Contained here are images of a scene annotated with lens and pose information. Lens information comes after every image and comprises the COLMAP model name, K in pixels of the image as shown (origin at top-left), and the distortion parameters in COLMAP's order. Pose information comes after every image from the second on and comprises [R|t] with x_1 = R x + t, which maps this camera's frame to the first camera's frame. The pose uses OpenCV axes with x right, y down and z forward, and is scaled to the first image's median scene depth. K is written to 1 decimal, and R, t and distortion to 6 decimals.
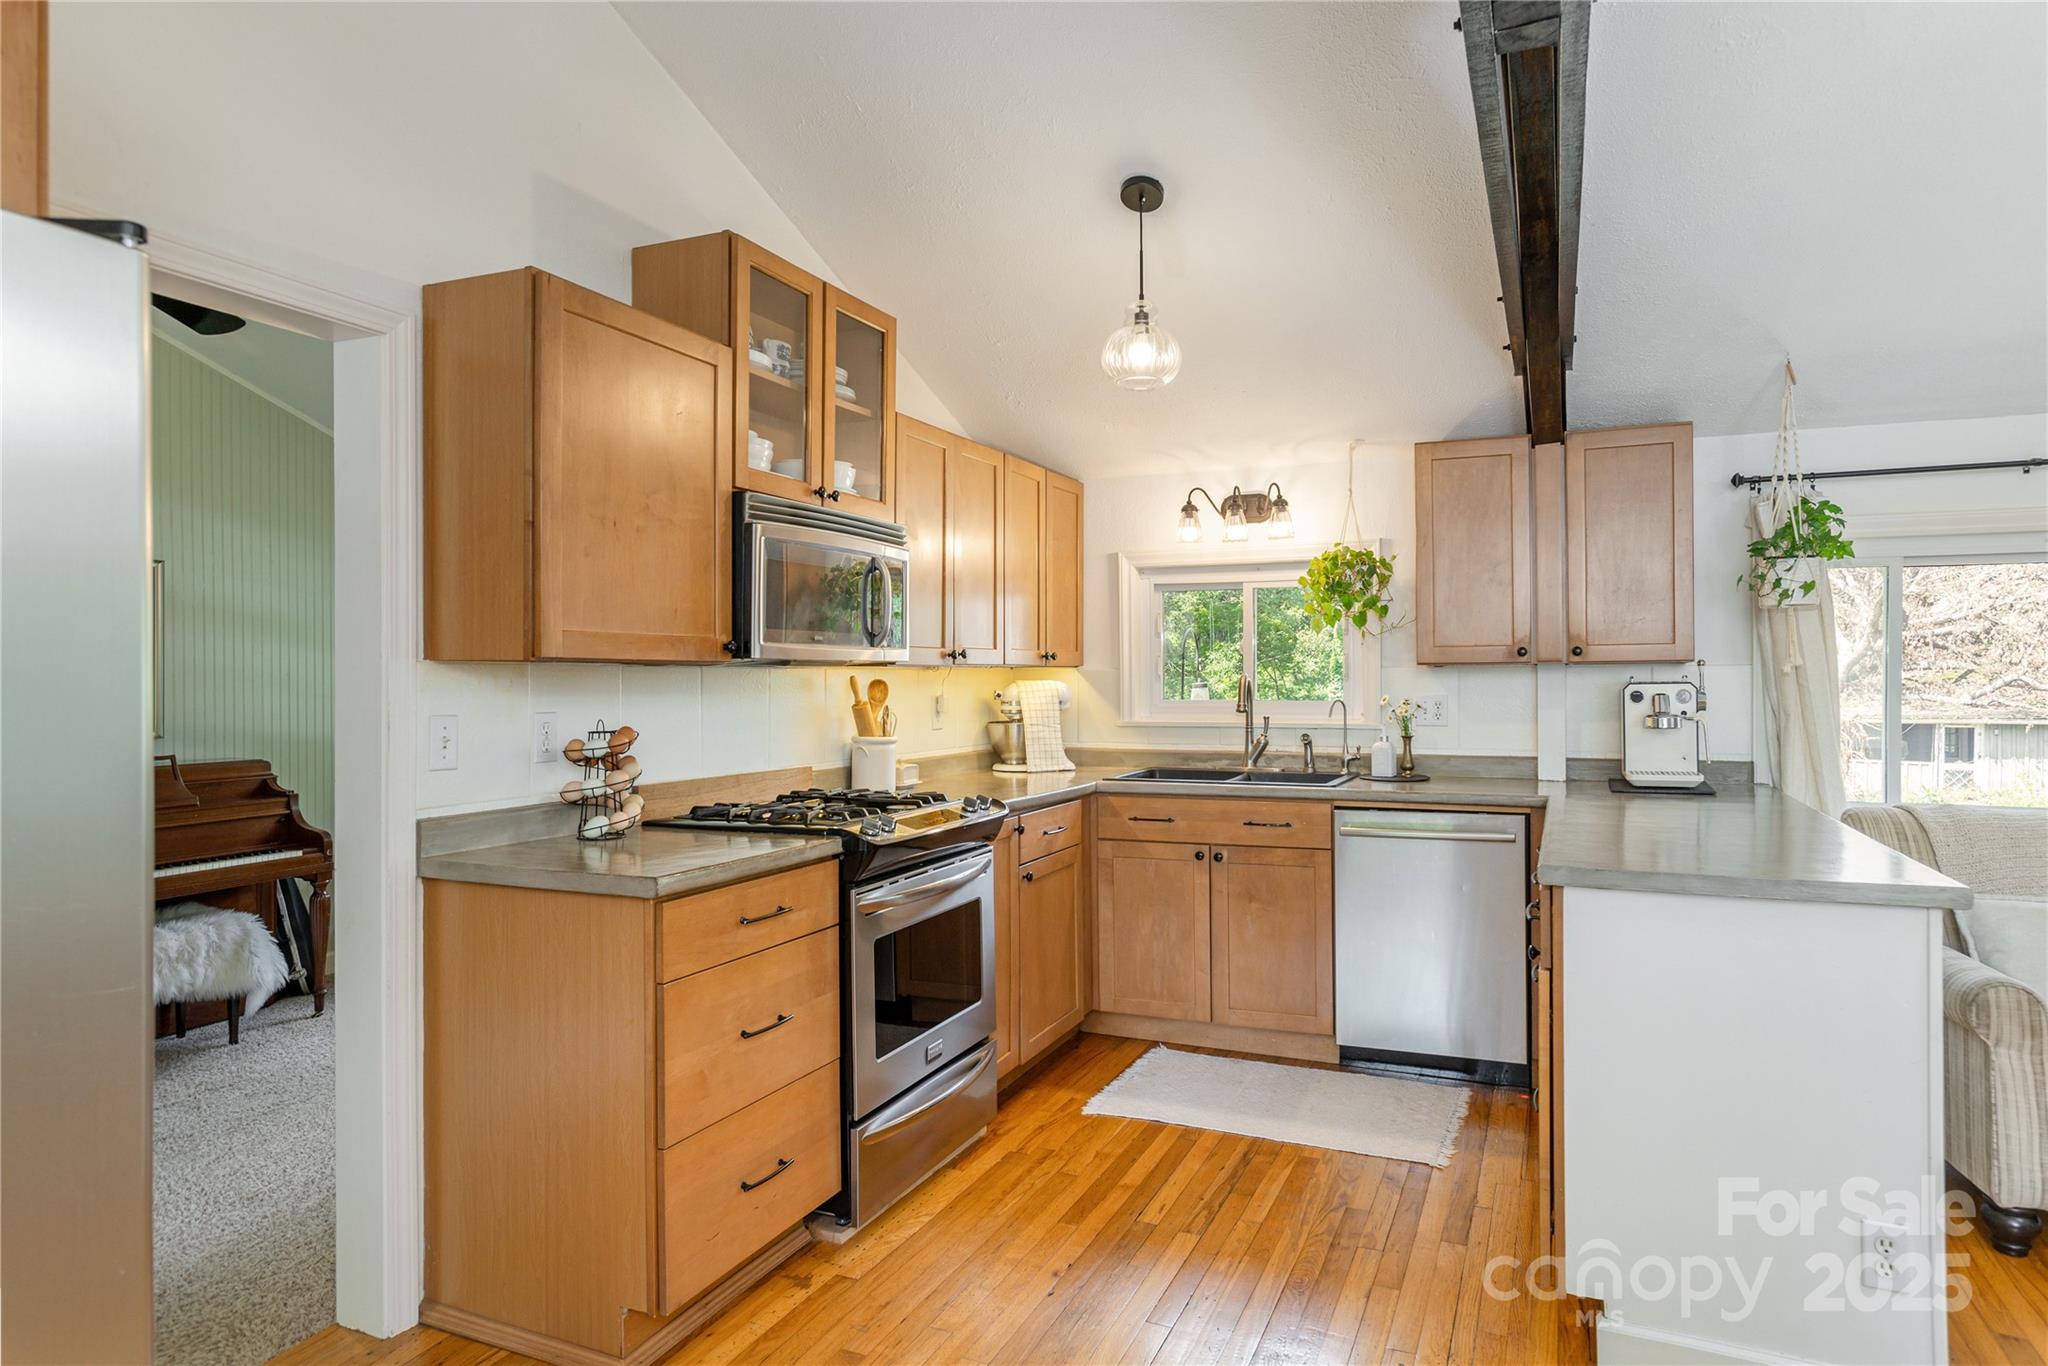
lens RADIAL K [[1226.3, 0, 1027.0], [0, 1226.3, 686.2], [0, 0, 1]] dist [0.007186, 0.001727]
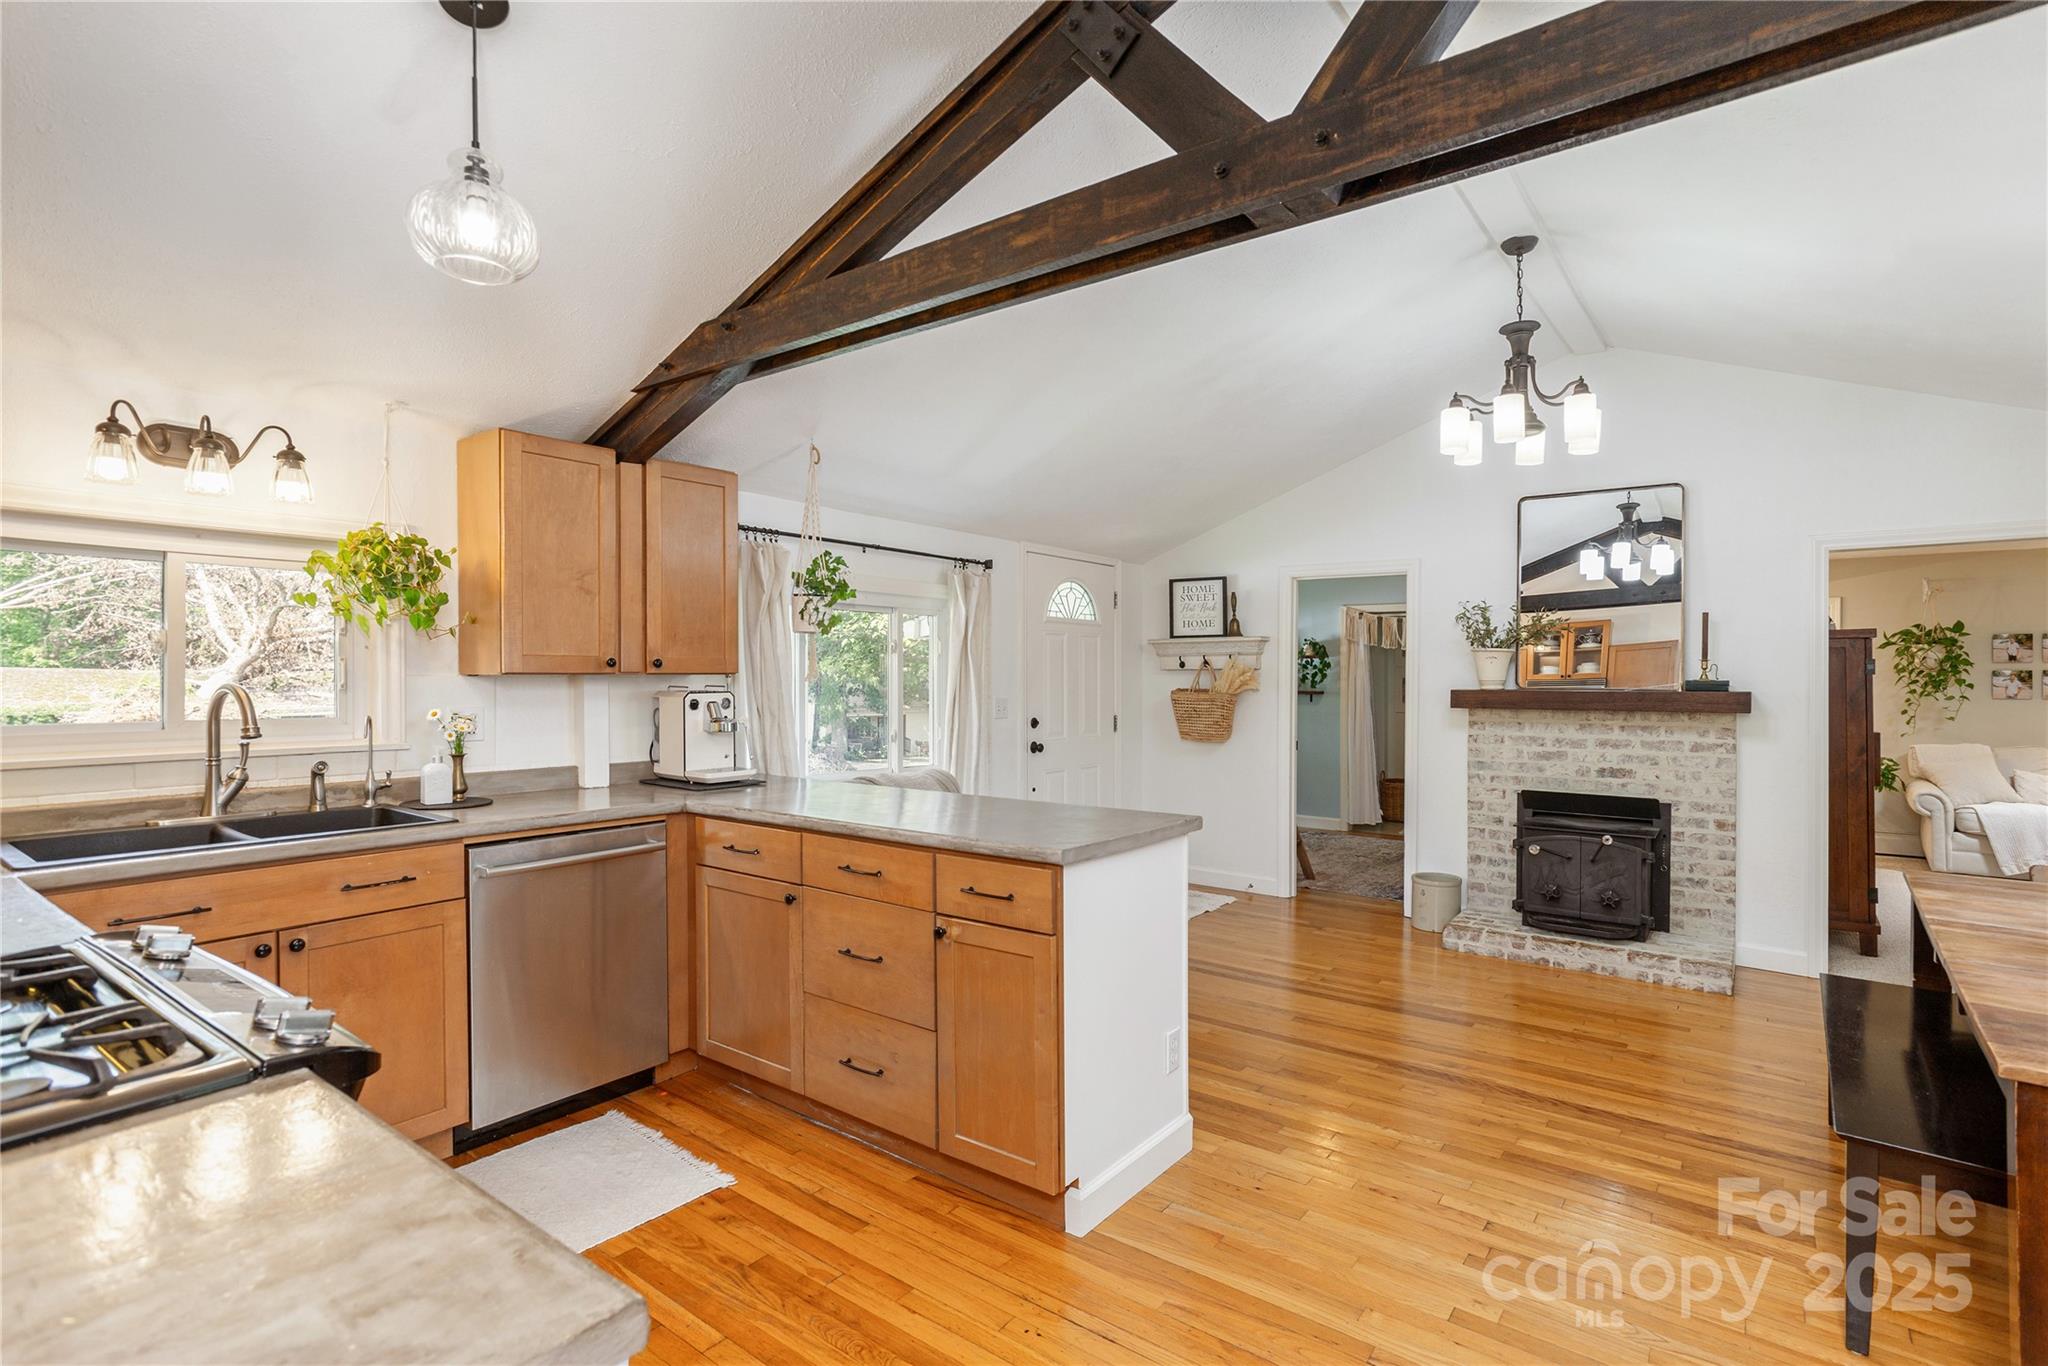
lens RADIAL K [[989.2, 0, 1062.3], [0, 989.2, 684.2], [0, 0, 1]] dist [-0.011499, 0.021207]
pose [[0.213469, -0.004384, 0.976940, -0.384062], [0.003219, 0.999988, 0.003784, -0.015088], [-0.976944, 0.002337, 0.213481, 0.563909]]
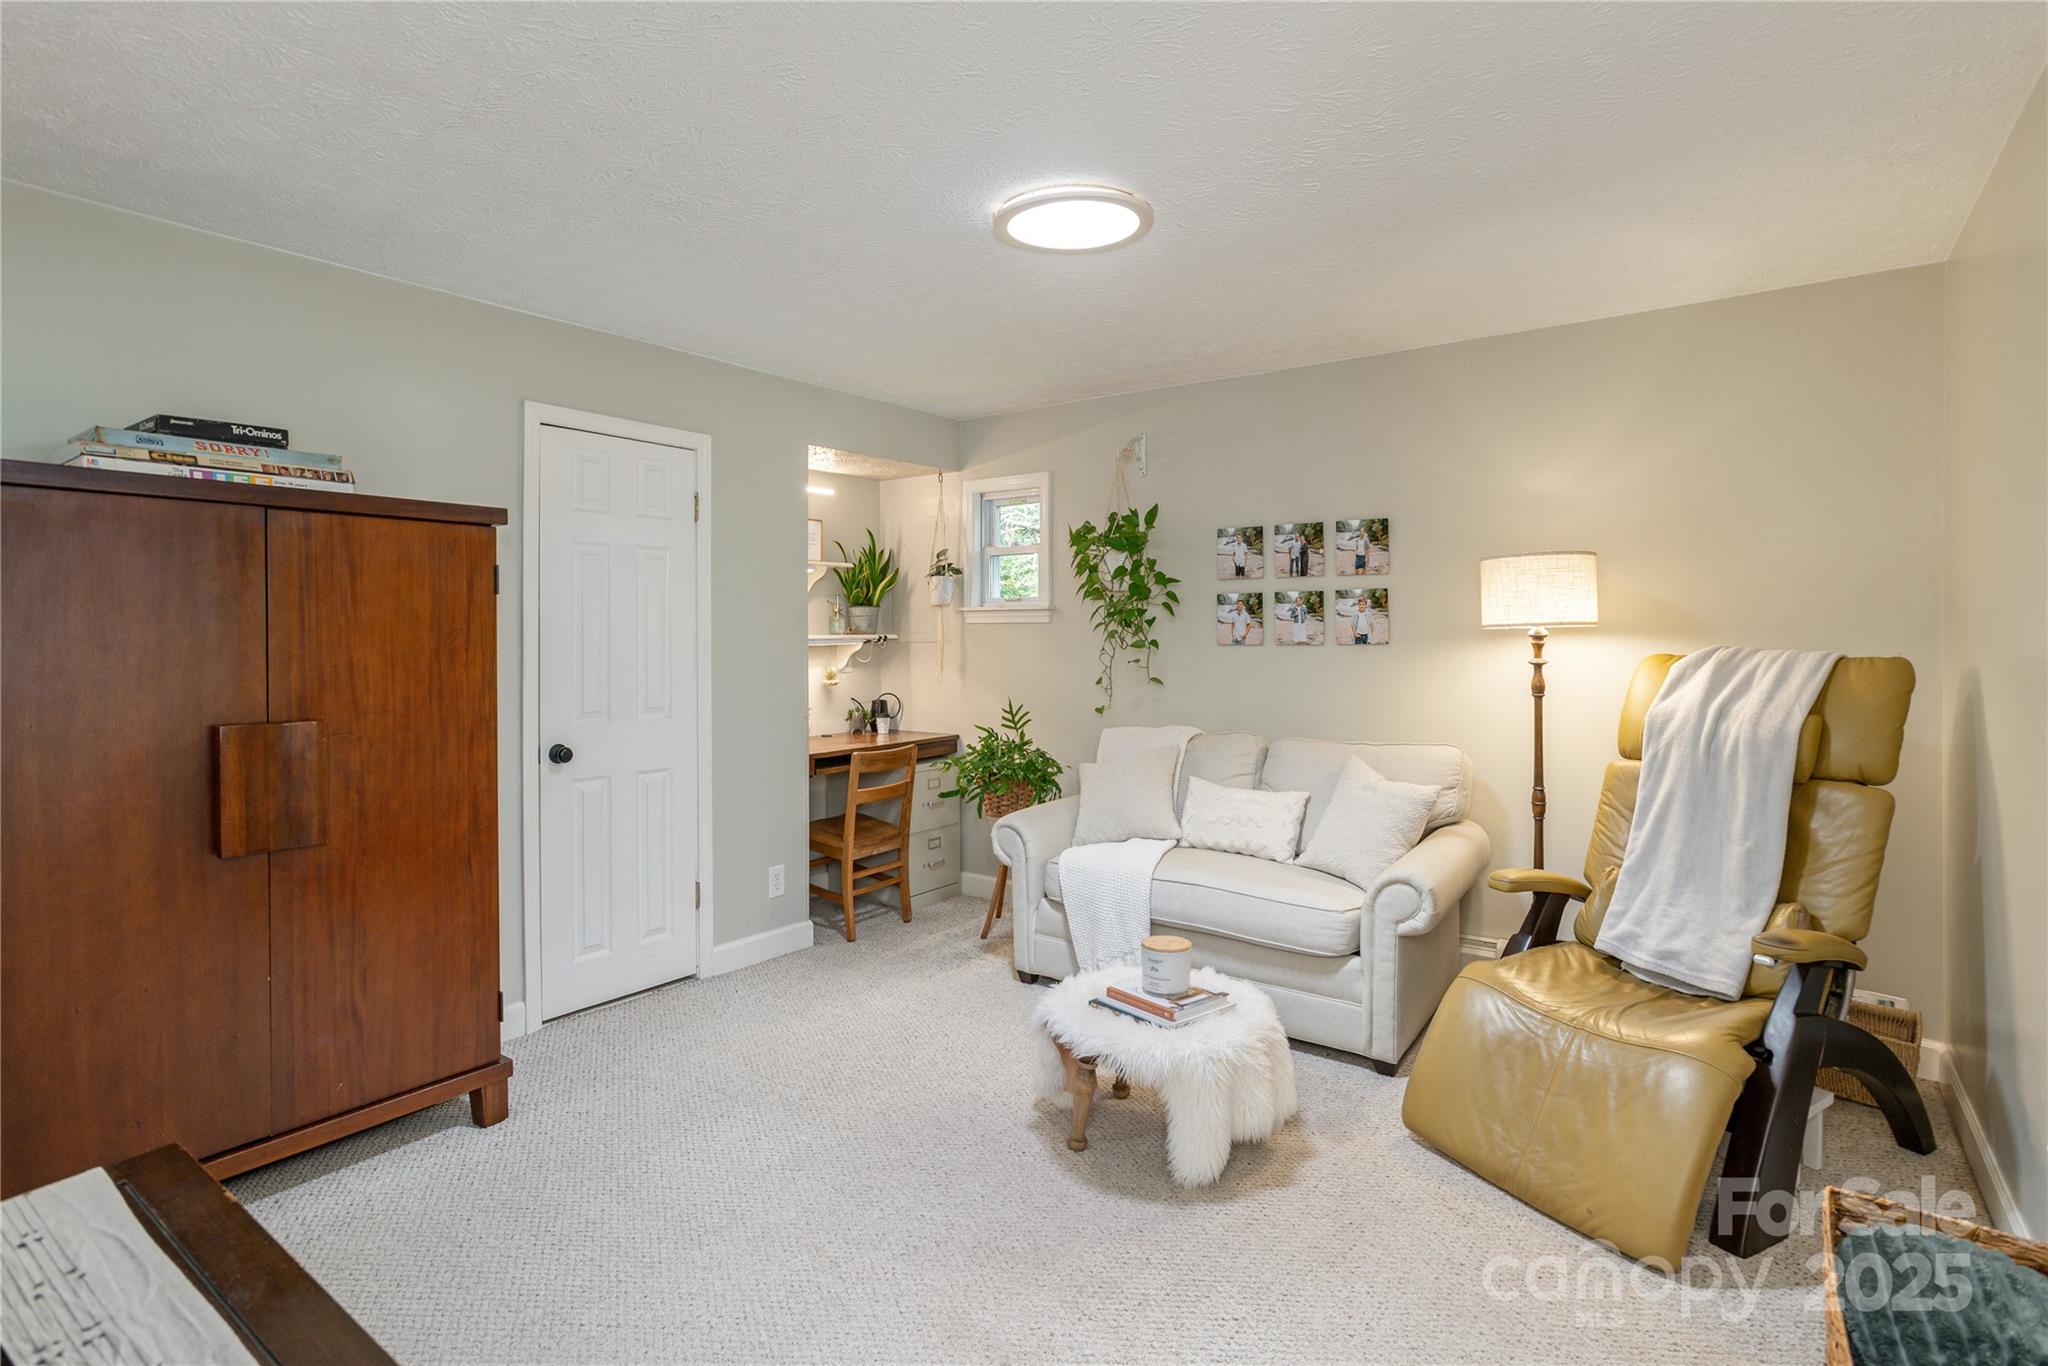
lens RADIAL K [[1012.3, 0, 1044.0], [0, 1012.3, 650.5], [0, 0, 1]] dist [0.000397, 0.000548]
pose [[0.195766, -0.017005, 0.980503, 0.967842], [0.008542, 0.999841, 0.015635, 0.018863], [-0.980613, 0.005315, 0.195880, -1.044750]]
